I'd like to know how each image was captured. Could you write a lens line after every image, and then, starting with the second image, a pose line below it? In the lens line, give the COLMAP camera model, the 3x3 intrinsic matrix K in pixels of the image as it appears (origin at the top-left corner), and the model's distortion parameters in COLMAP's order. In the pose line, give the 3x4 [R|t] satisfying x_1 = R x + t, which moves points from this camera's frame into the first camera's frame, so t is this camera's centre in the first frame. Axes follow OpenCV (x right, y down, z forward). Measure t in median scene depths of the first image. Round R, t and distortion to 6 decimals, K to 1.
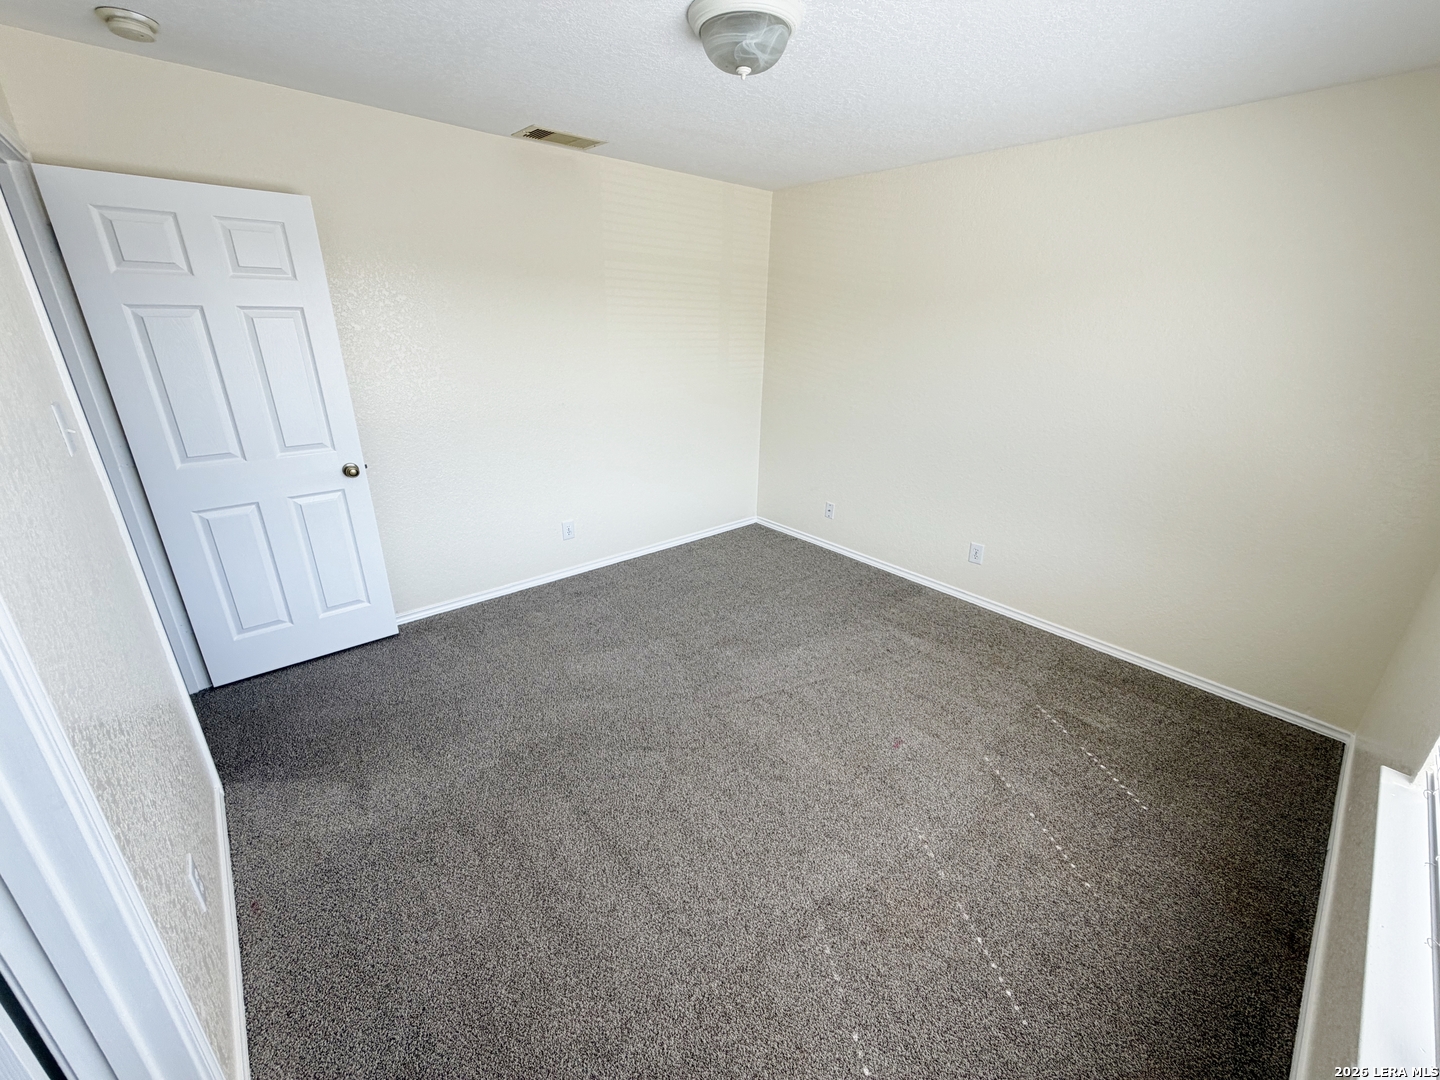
lens RADIAL K [[575.2, 0, 714.4], [0, 575.2, 541.3], [0, 0, 1]] dist [0.001414, -0.000108]
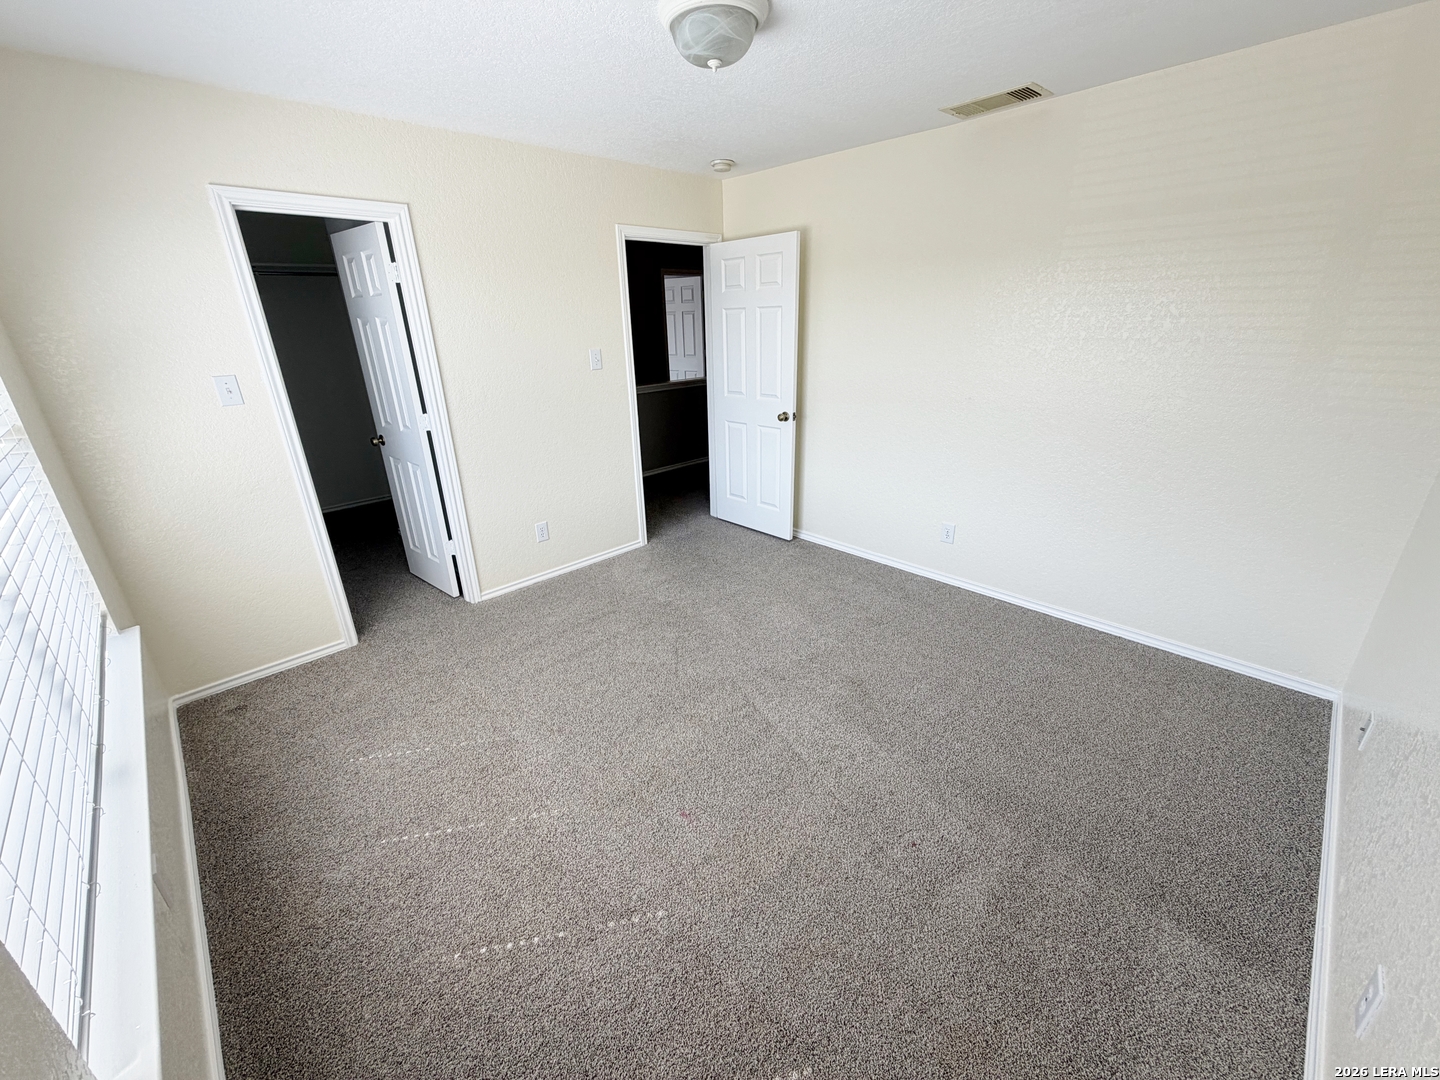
lens RADIAL K [[575.2, 0, 714.4], [0, 575.2, 541.3], [0, 0, 1]] dist [0.001414, -0.000108]
pose [[0.047579, 0.343174, -0.938066, 0.847641], [-0.337603, 0.889388, 0.308242, -0.233265], [0.940085, 0.302028, 0.158173, 0.698443]]
